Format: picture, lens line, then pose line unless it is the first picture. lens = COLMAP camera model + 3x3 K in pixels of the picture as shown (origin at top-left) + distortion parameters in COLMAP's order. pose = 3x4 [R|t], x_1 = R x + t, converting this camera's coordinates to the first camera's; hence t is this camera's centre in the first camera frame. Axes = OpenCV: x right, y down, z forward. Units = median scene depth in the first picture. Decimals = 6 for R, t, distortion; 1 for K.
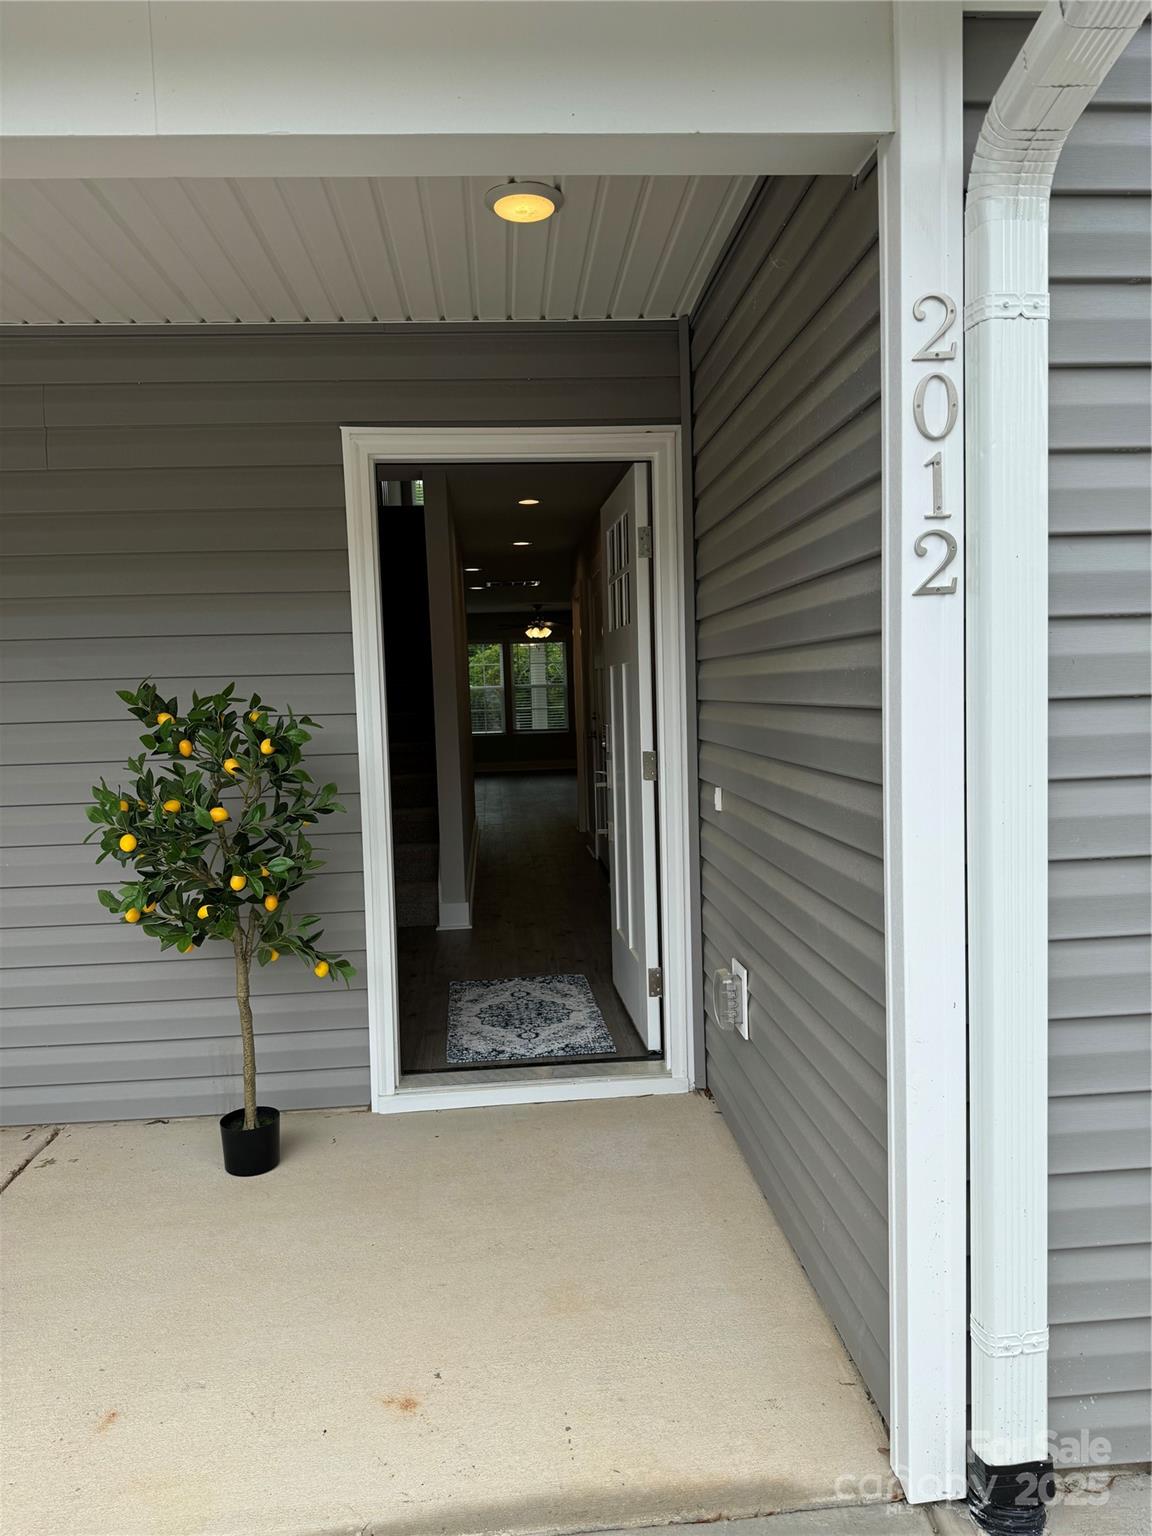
lens RADIAL K [[1062.9, 0, 565.4], [0, 1062.9, 757.3], [0, 0, 1]] dist [-0.000849, -0.001300]
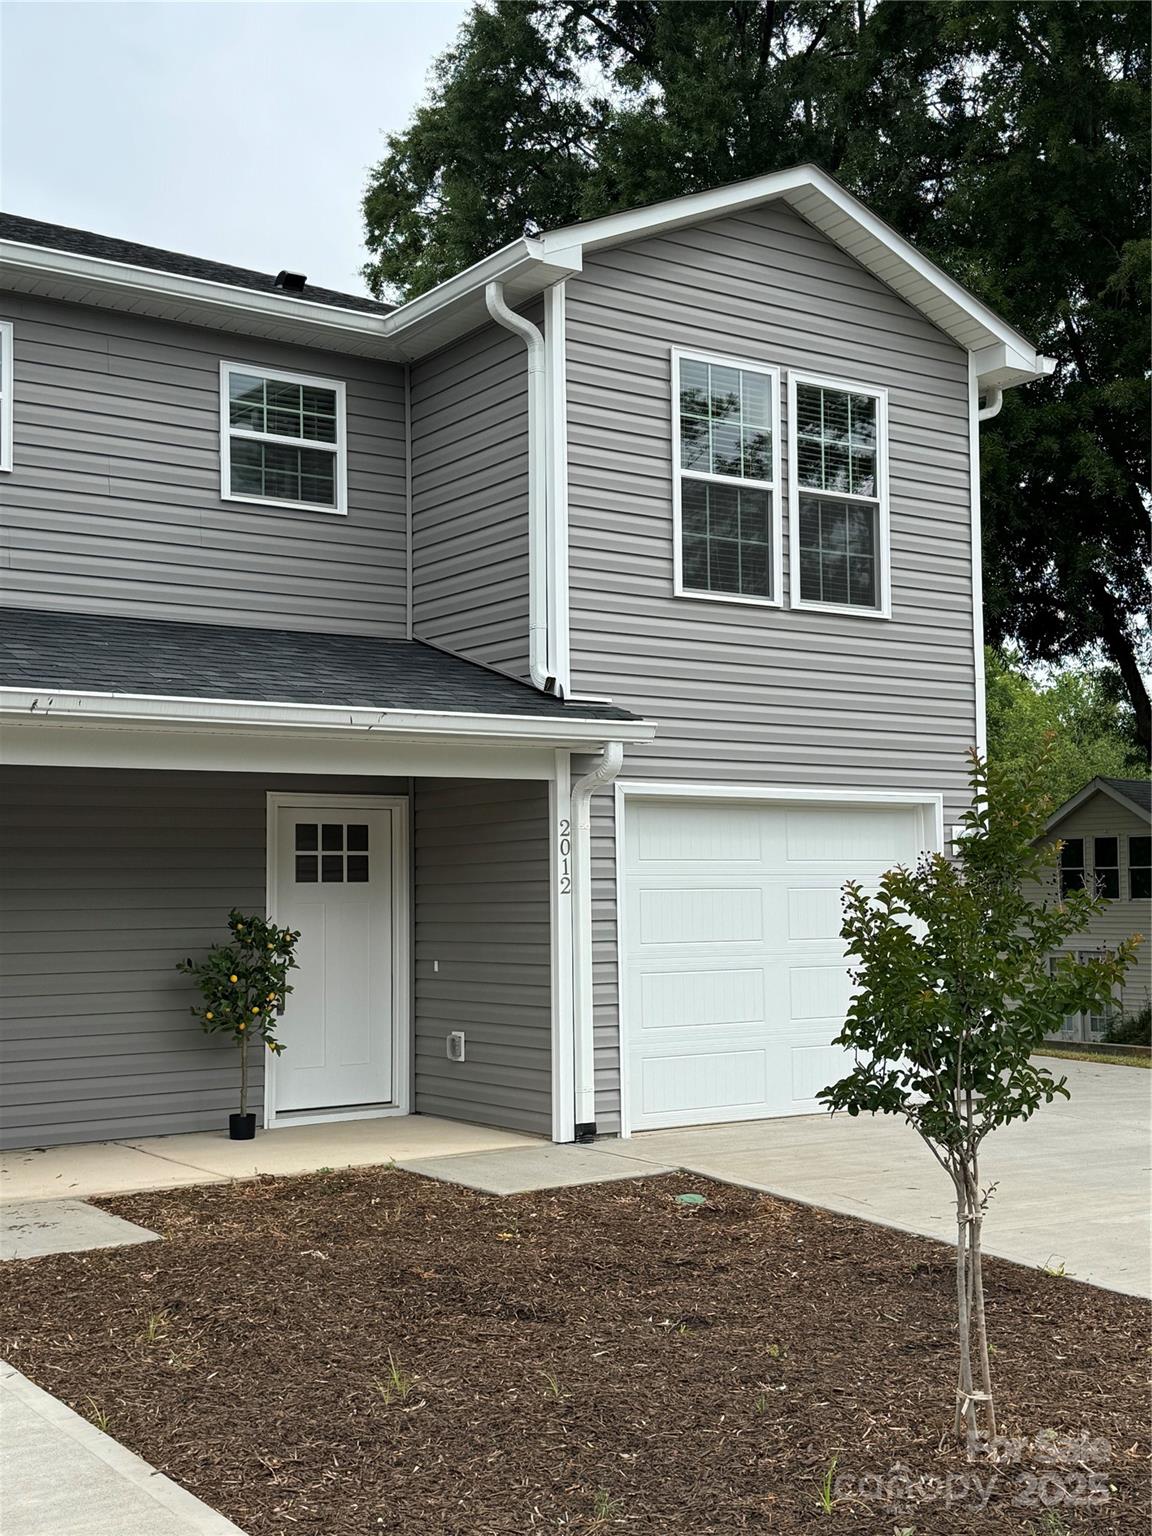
lens RADIAL K [[1795.6, 0, 579.7], [0, 1795.6, 769.6], [0, 0, 1]] dist [0.235367, 0.000000]
pose [[0.856039, 0.056050, 0.513864, -1.814137], [0.020616, 0.989611, -0.142286, 0.204266], [-0.516500, 0.132396, 0.845990, -2.806499]]
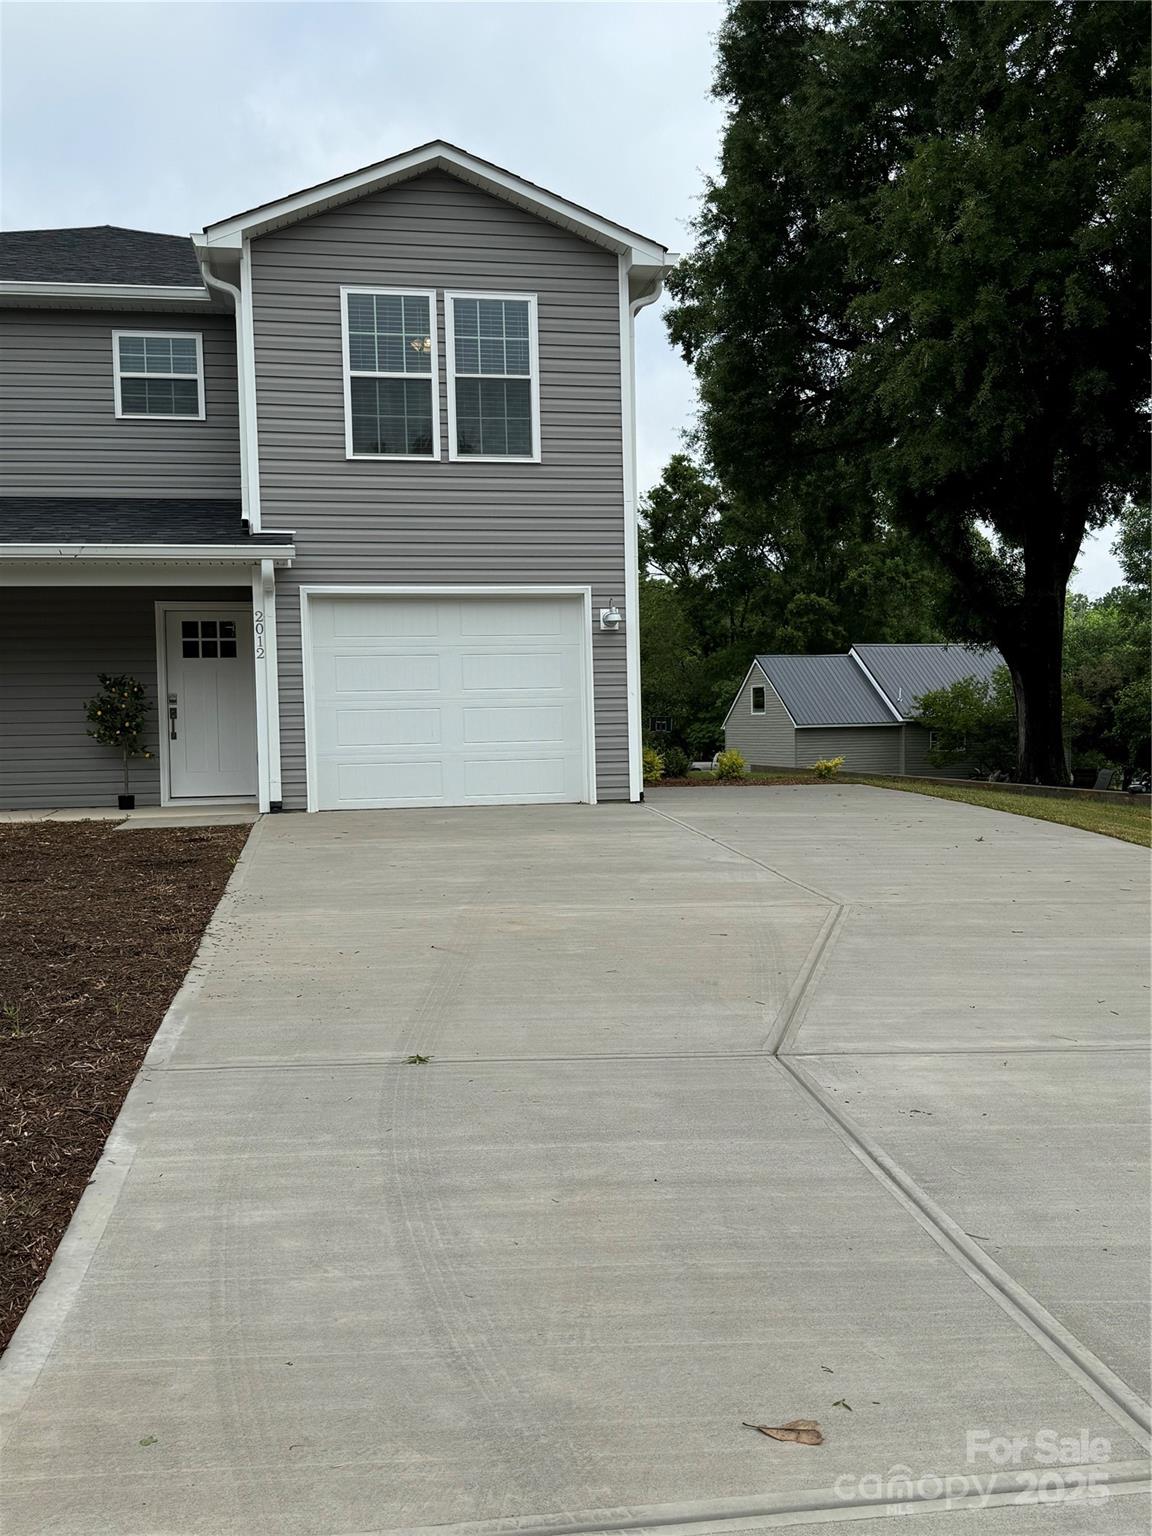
lens RADIAL K [[1463.4, 0, 575.3], [0, 1463.4, 780.1], [0, 0, 1]] dist [0.097029, 0.000000]
pose [[0.993166, 0.006221, 0.116543, 0.694476], [-0.002826, 0.999567, -0.029276, 0.475234], [-0.116674, 0.028746, 0.992754, -4.567139]]
